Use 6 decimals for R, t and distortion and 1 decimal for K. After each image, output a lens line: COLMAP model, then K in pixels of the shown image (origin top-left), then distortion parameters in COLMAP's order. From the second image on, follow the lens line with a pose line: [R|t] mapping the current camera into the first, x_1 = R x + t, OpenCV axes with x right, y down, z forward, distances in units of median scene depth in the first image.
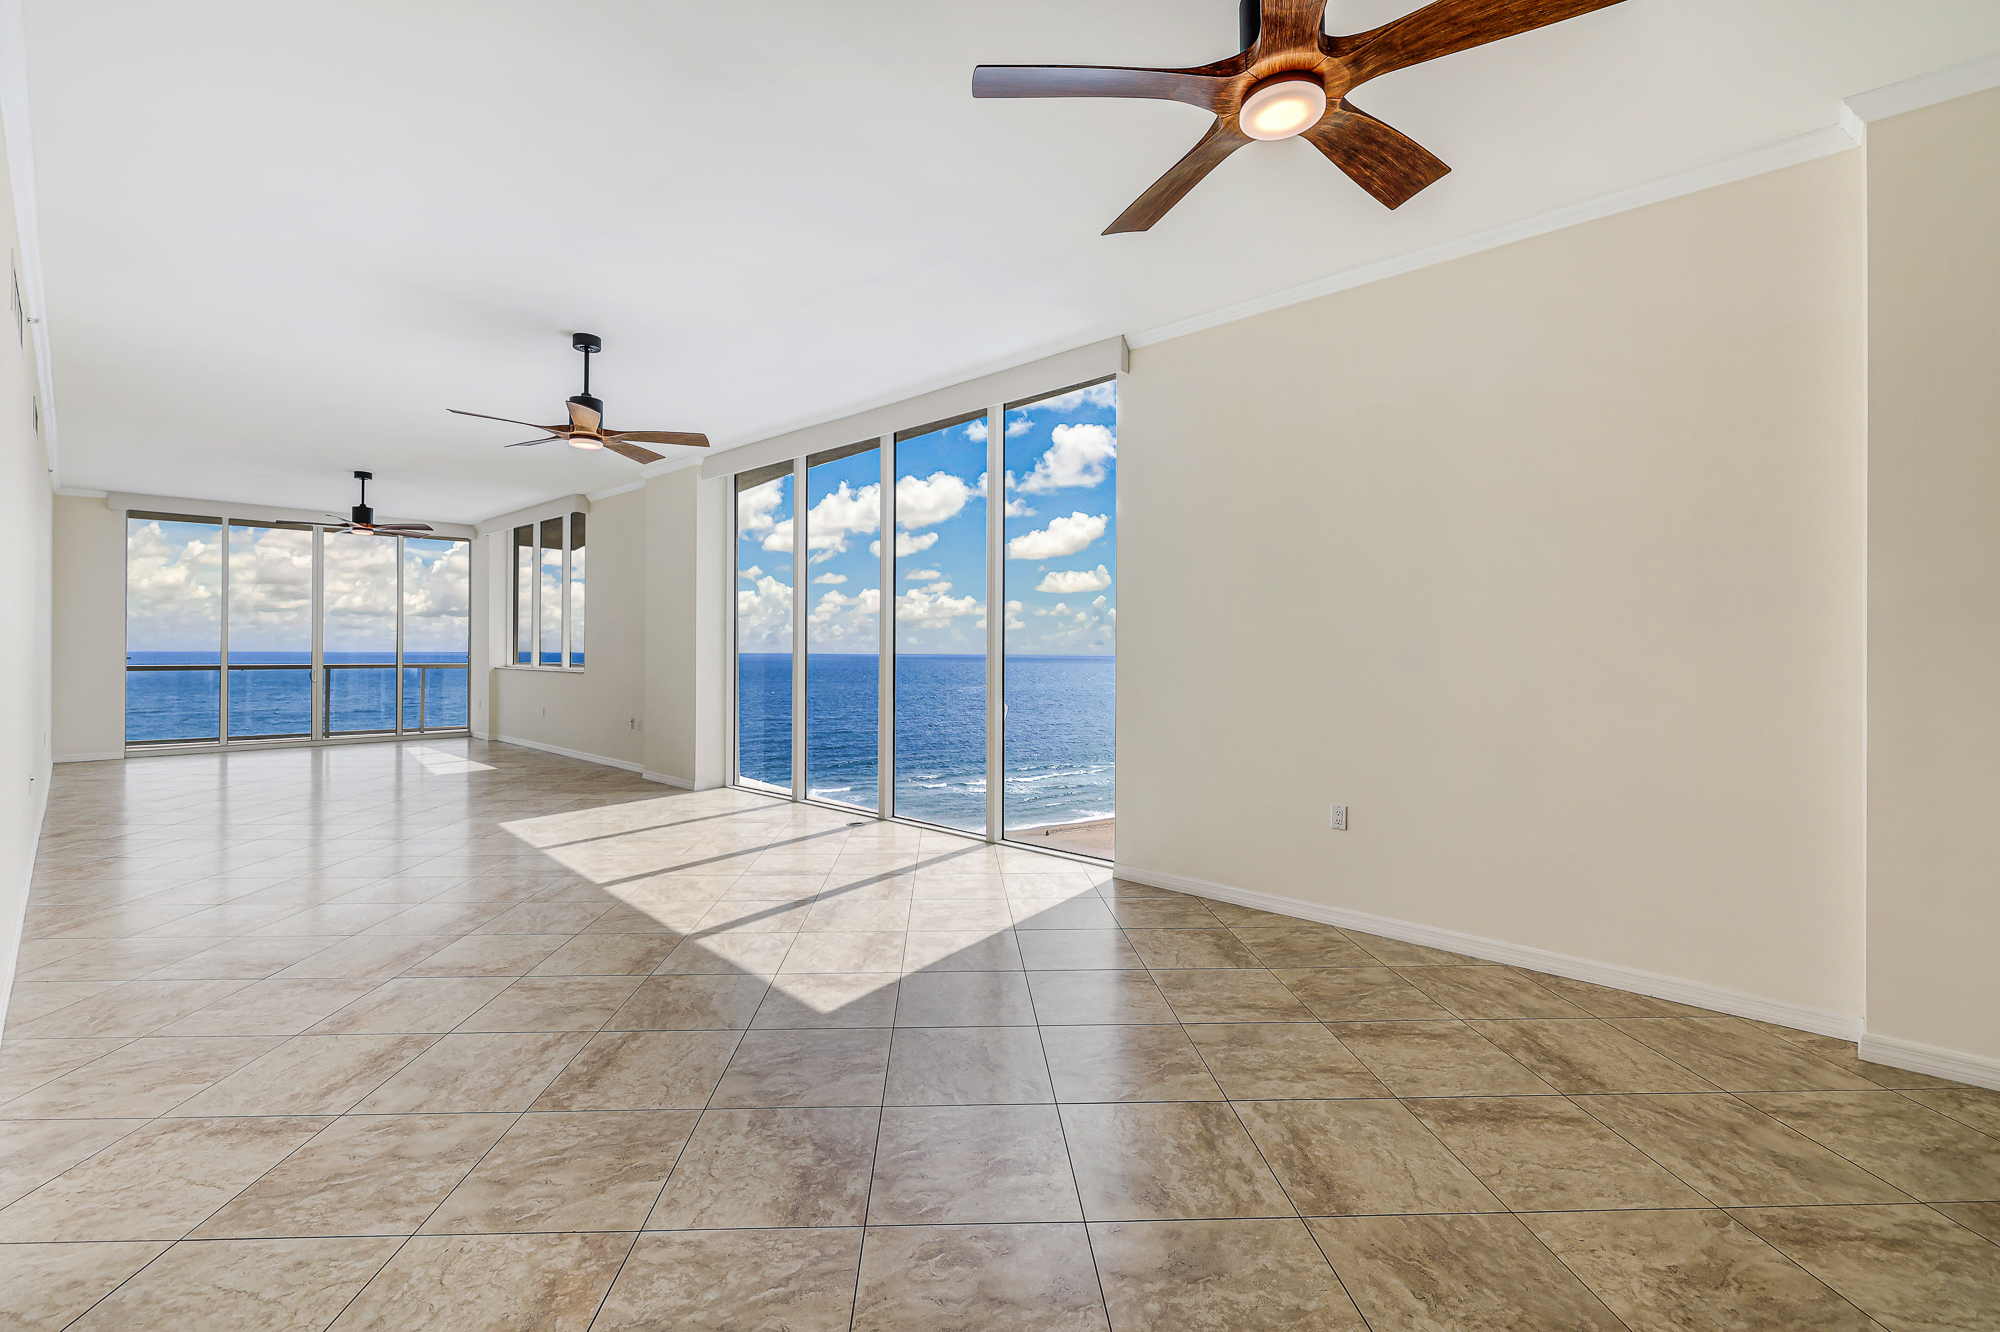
lens RADIAL K [[847.2, 0, 989.2], [0, 847.2, 657.8], [0, 0, 1]] dist [-0.000064, -0.000620]
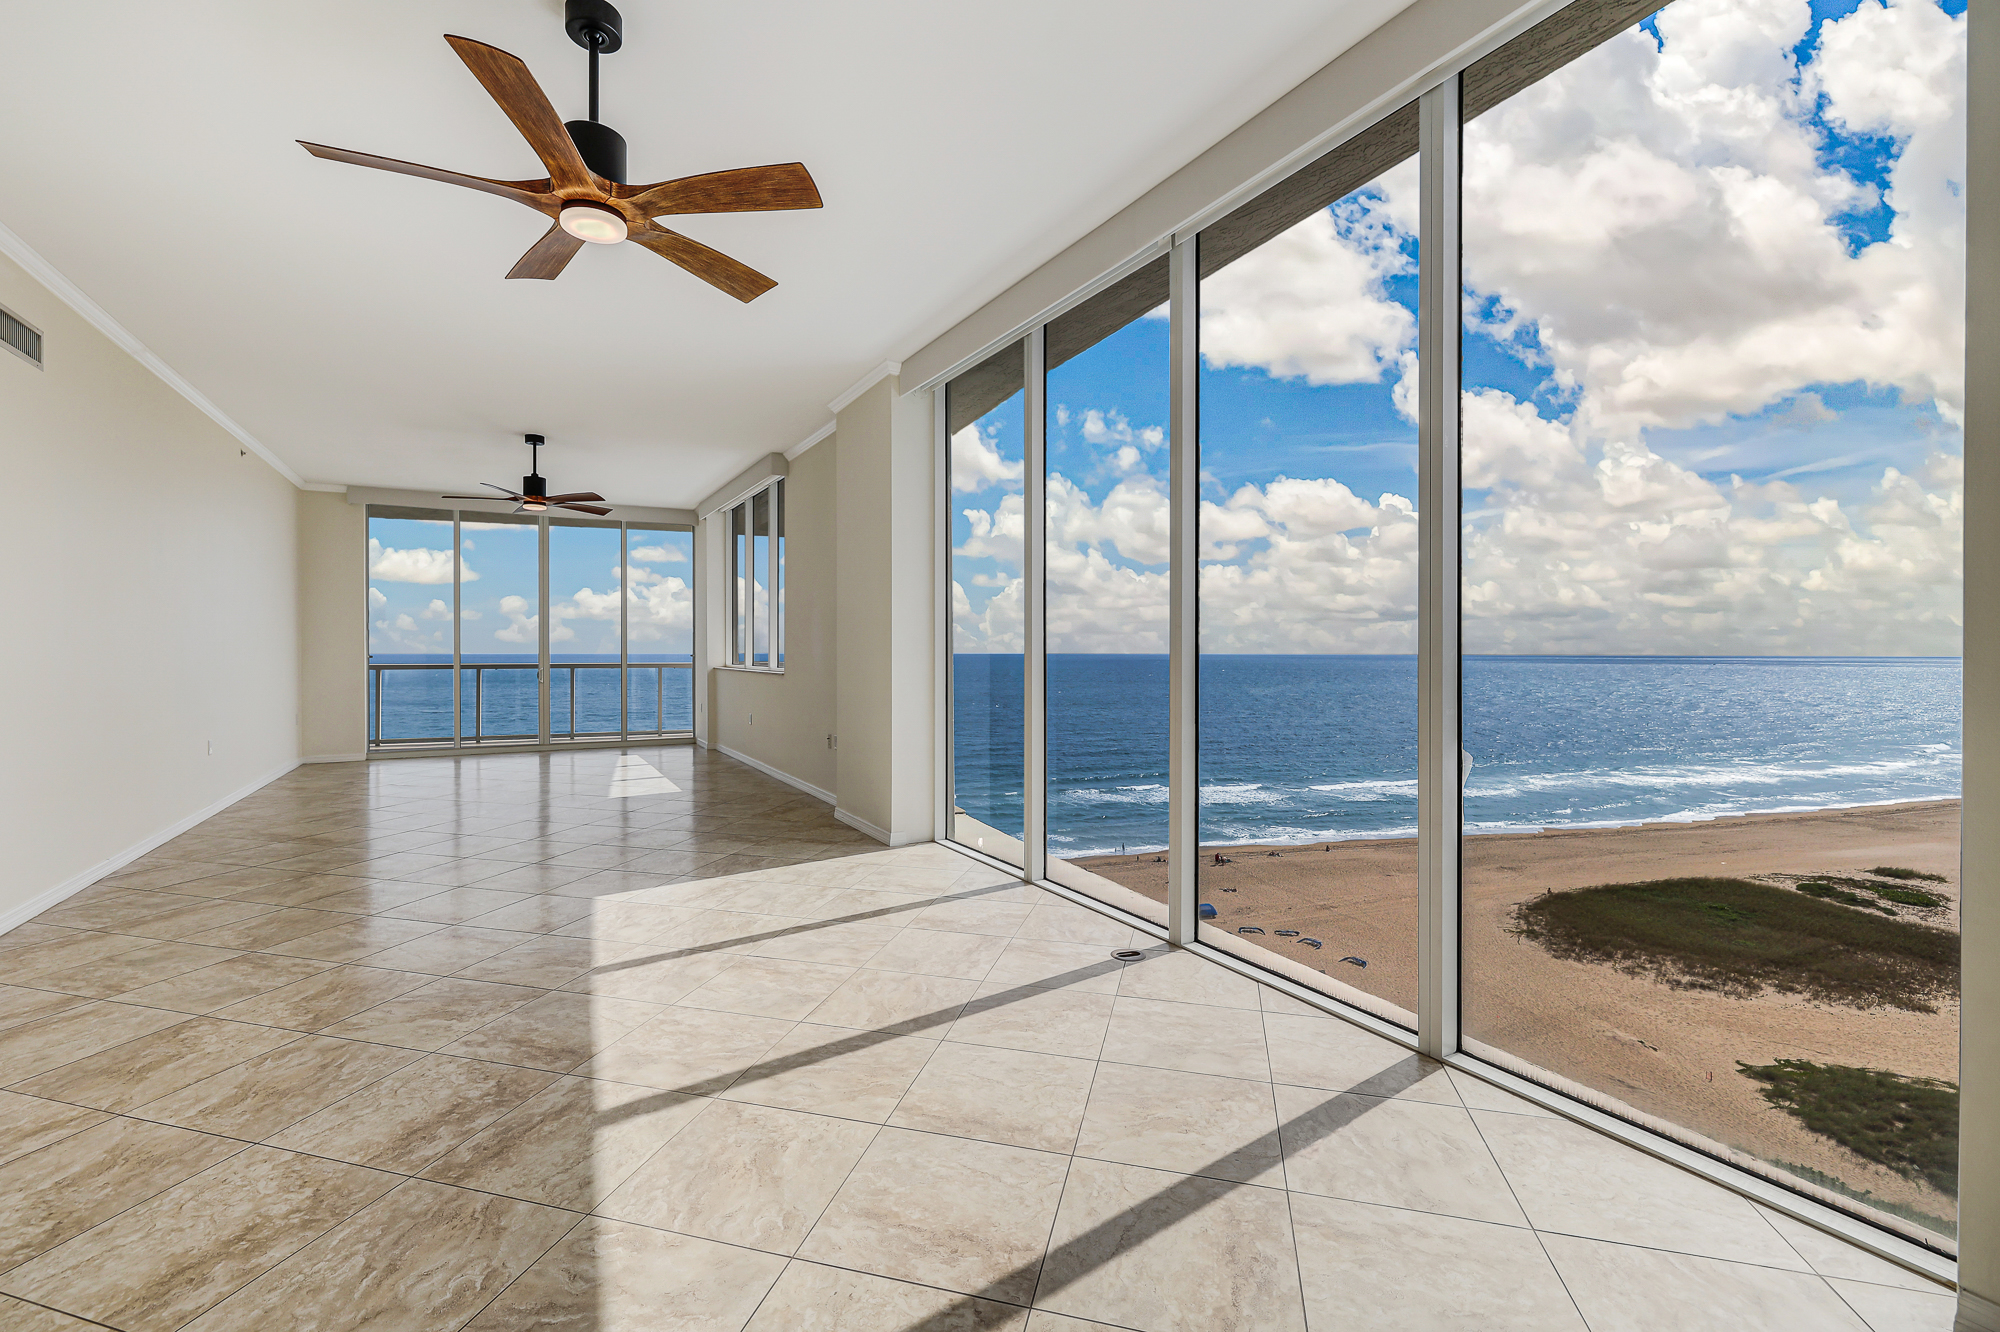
lens RADIAL K [[847.2, 0, 986.7], [0, 847.2, 659.8], [0, 0, 1]] dist [-0.000064, -0.000620]
pose [[0.957073, 0.002457, -0.289836, -0.062569], [-0.003949, 0.999982, -0.004565, 0.005709], [0.289820, 0.005513, 0.957065, 0.320640]]
